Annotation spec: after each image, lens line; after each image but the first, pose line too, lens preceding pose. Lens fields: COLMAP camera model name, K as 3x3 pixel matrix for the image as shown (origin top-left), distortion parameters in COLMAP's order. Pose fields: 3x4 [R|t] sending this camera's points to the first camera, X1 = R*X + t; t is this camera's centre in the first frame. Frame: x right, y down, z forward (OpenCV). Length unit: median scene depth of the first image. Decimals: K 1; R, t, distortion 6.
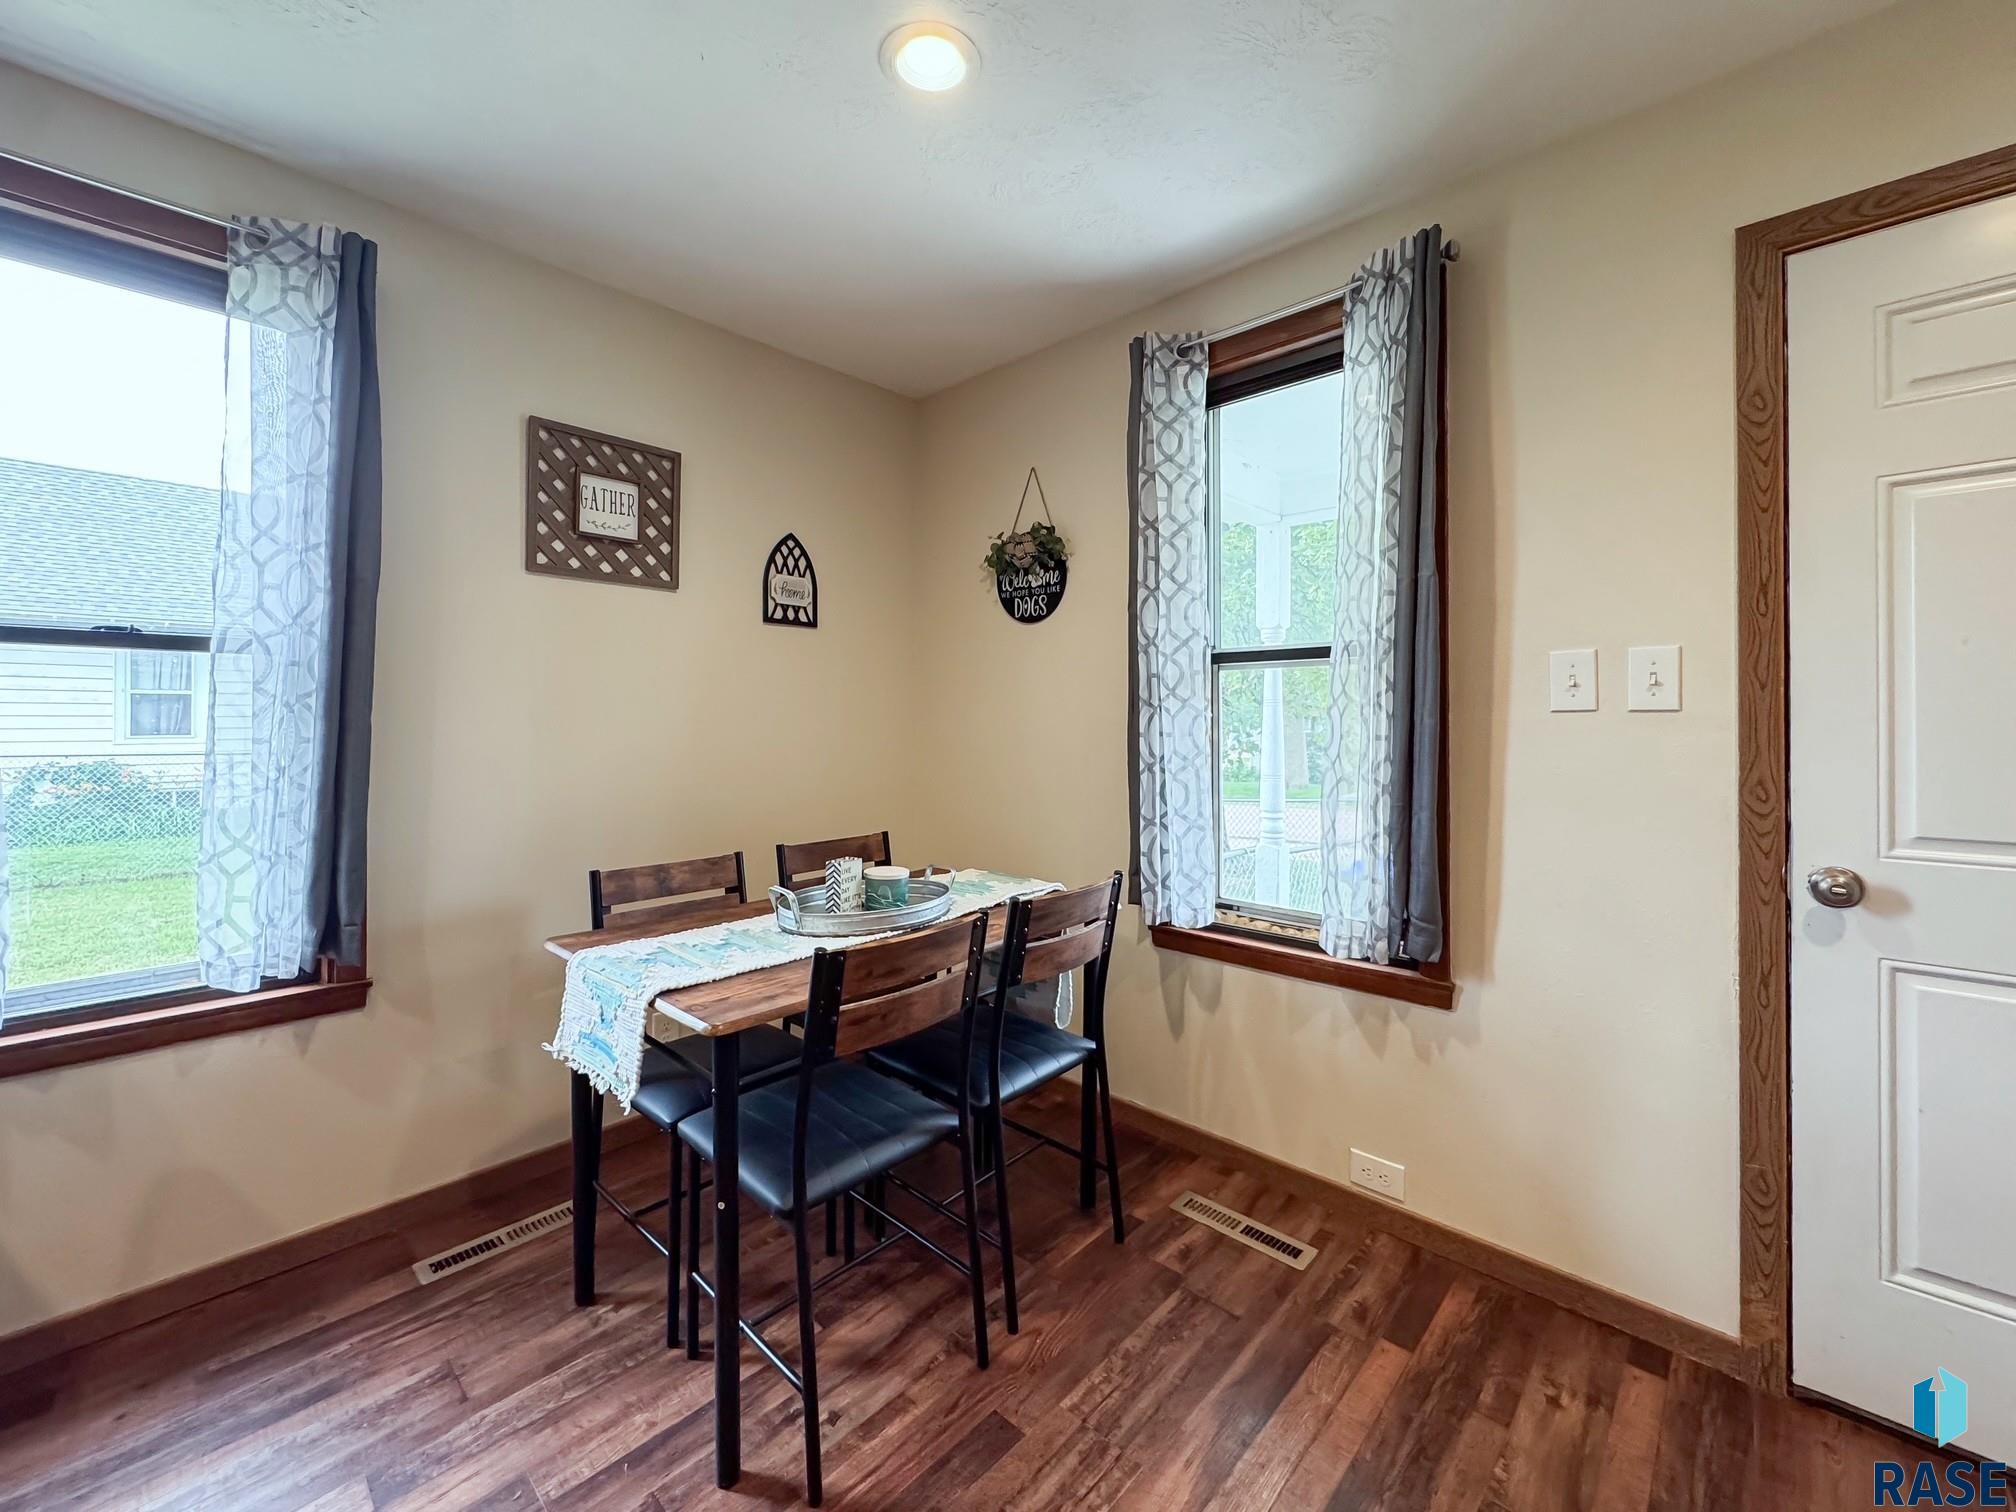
lens RADIAL K [[823.7, 0, 1003.4], [0, 823.7, 716.1], [0, 0, 1]] dist [-0.003944, -0.000332]
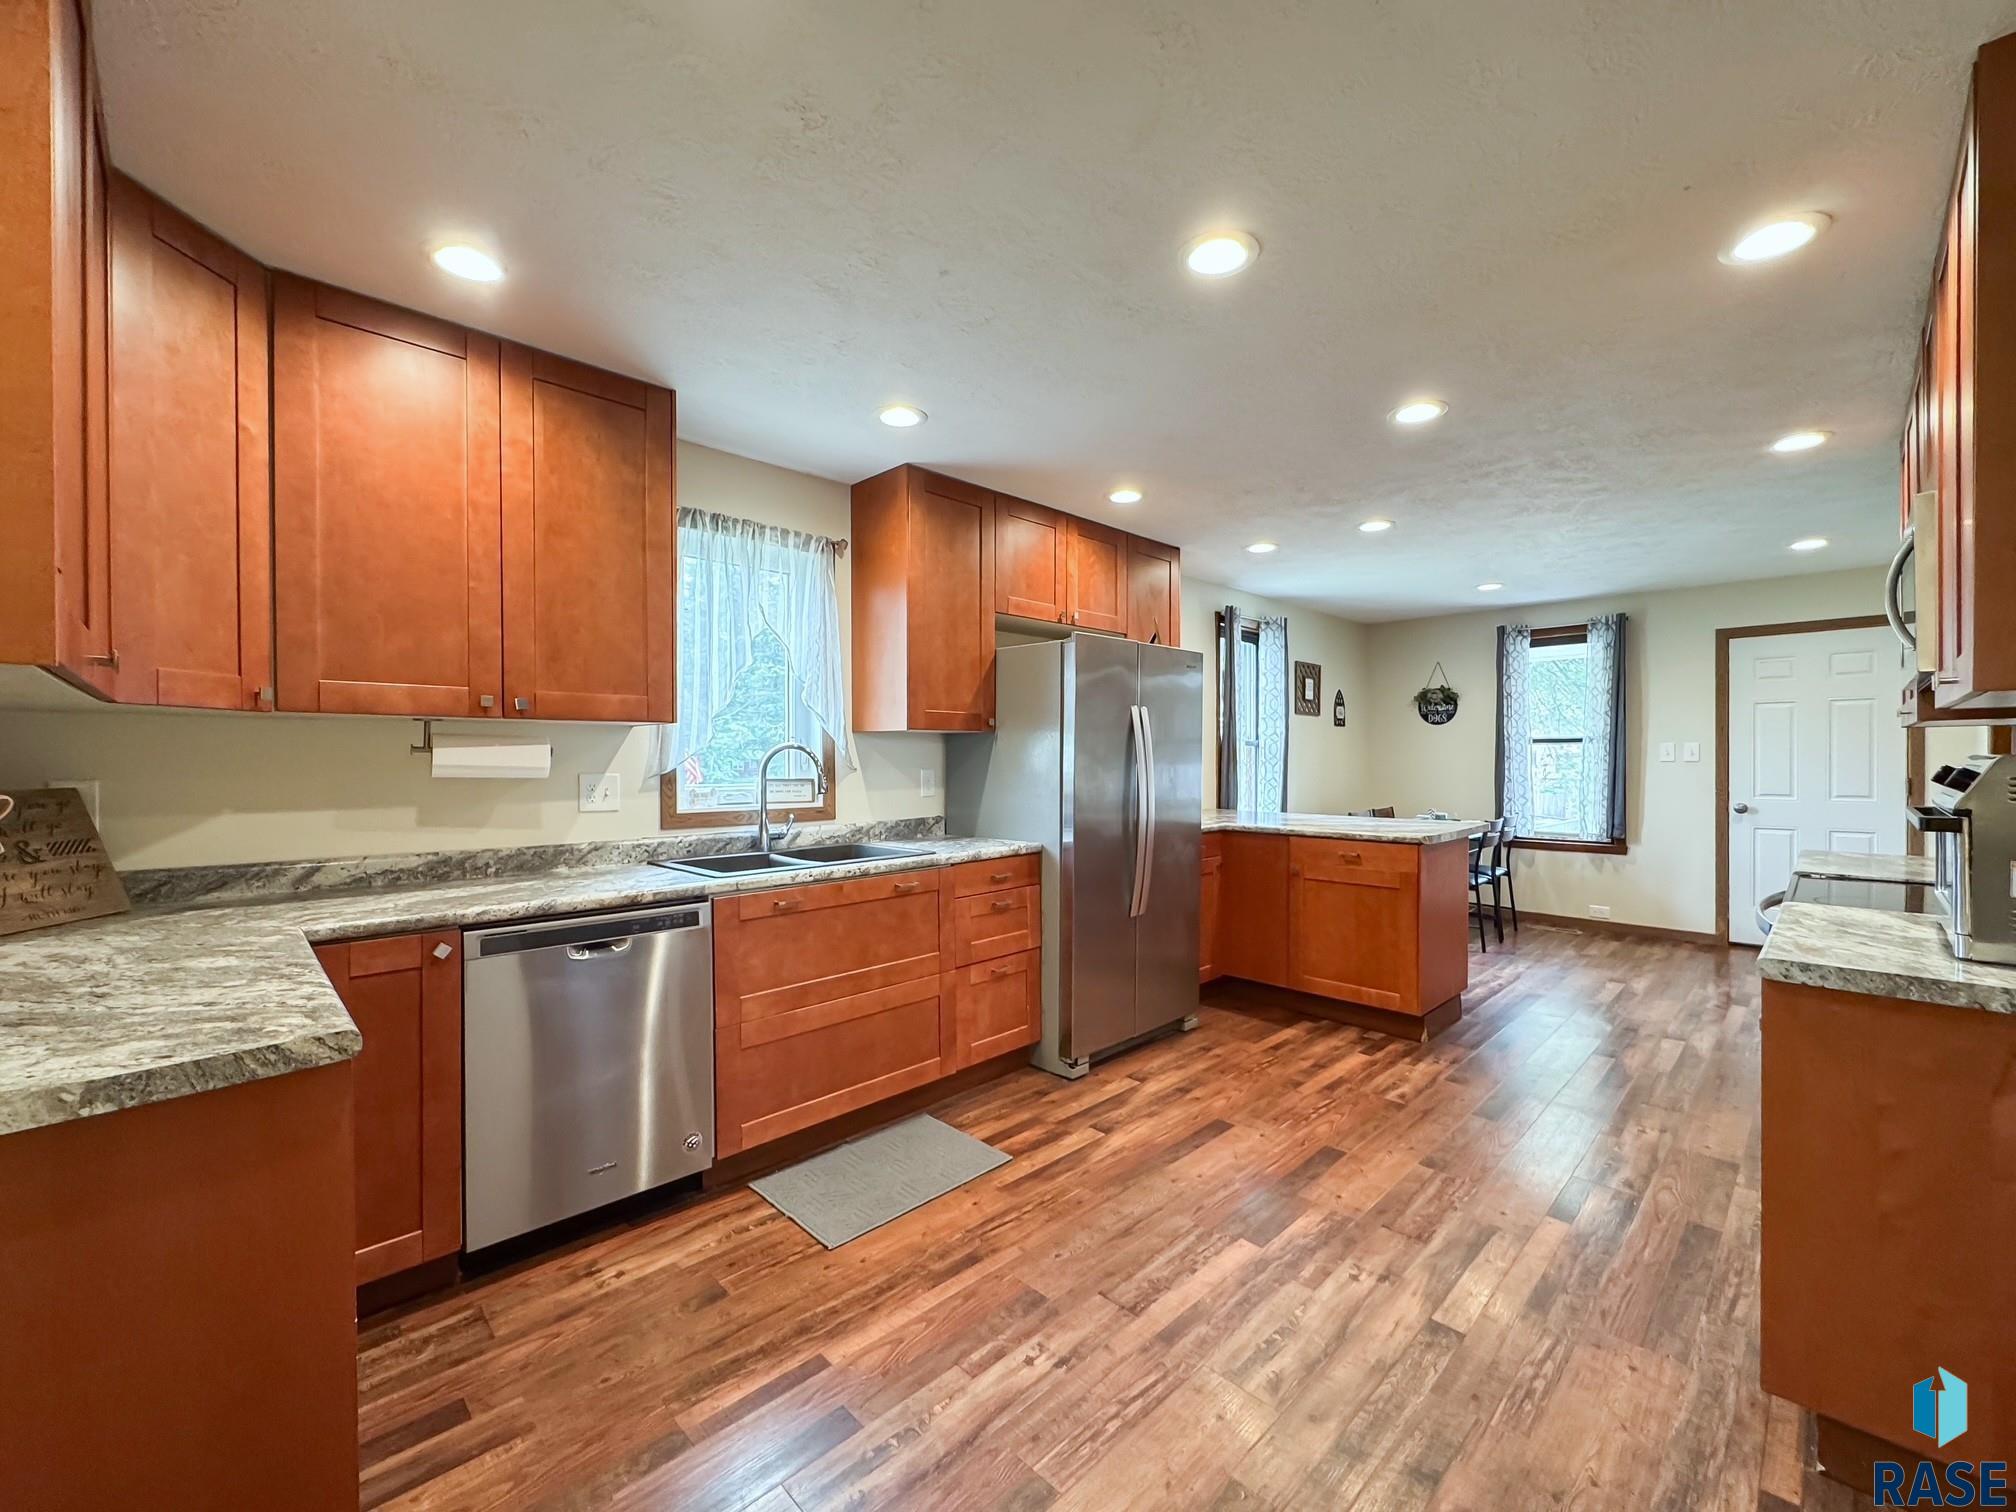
lens RADIAL K [[817.5, 0, 1012.5], [0, 817.5, 764.0], [0, 0, 1]] dist [-0.001947, -0.000155]
pose [[0.999217, -0.006273, -0.039055, -1.456981], [0.006855, 0.999867, 0.014799, -0.050097], [0.038957, -0.015055, 0.999127, -1.919162]]
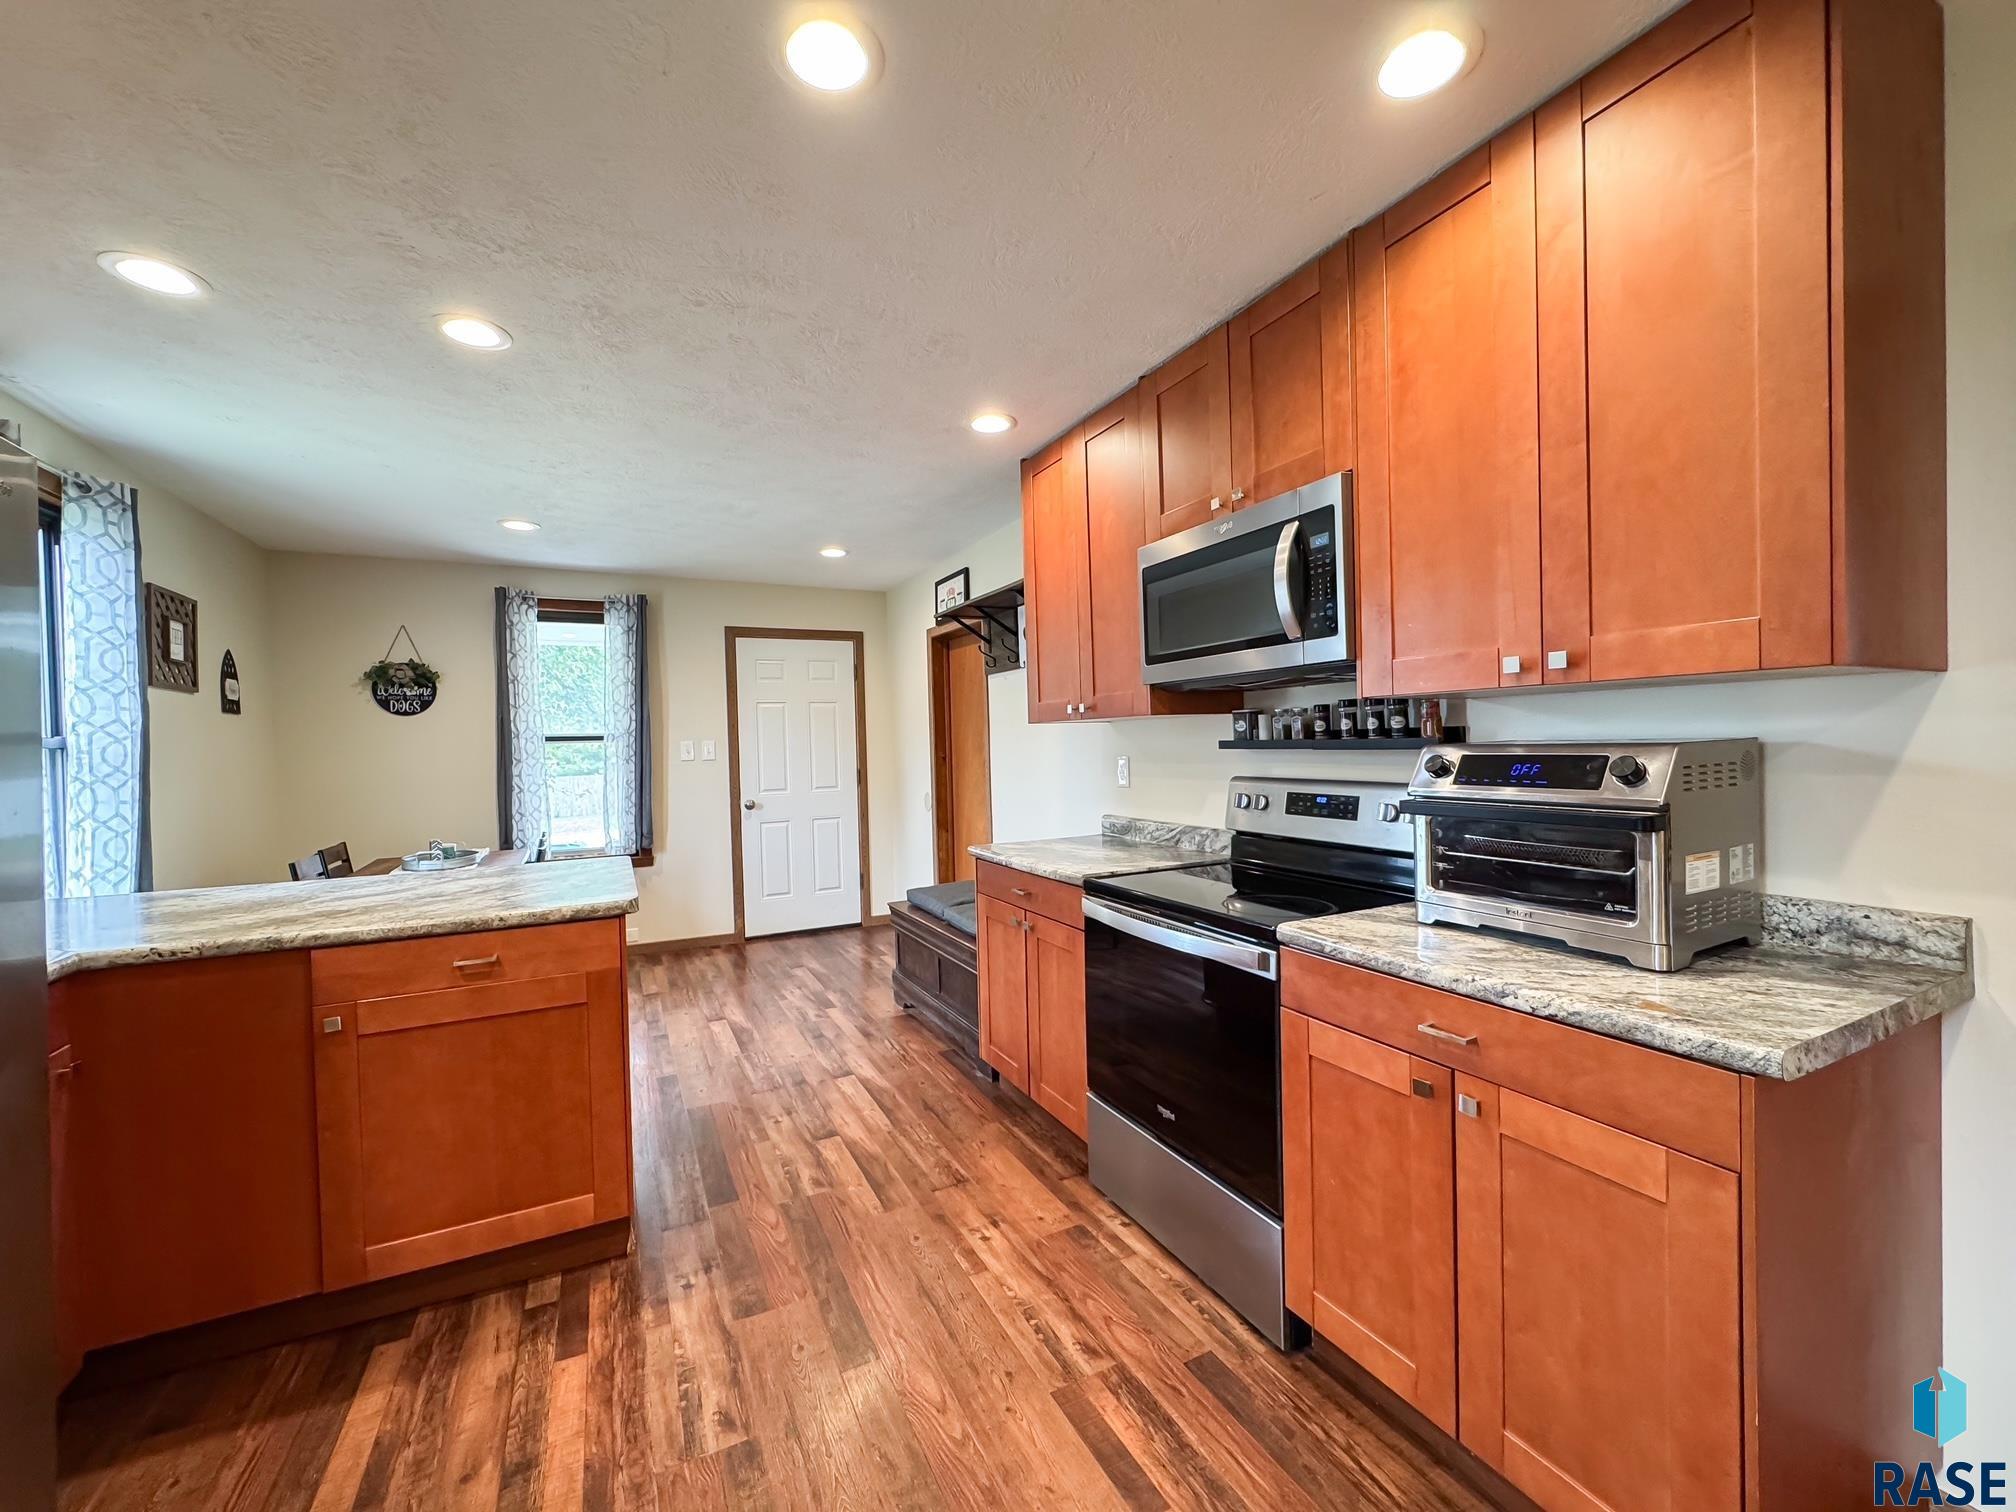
lens RADIAL K [[805.8, 0, 1007.2], [0, 805.8, 757.1], [0, 0, 1]] dist [-0.000440, -0.000640]
pose [[0.341523, -0.026587, 0.939497, -1.414573], [0.017178, 0.999609, 0.022043, -0.052871], [-0.939716, 0.008611, 0.341847, -0.957561]]
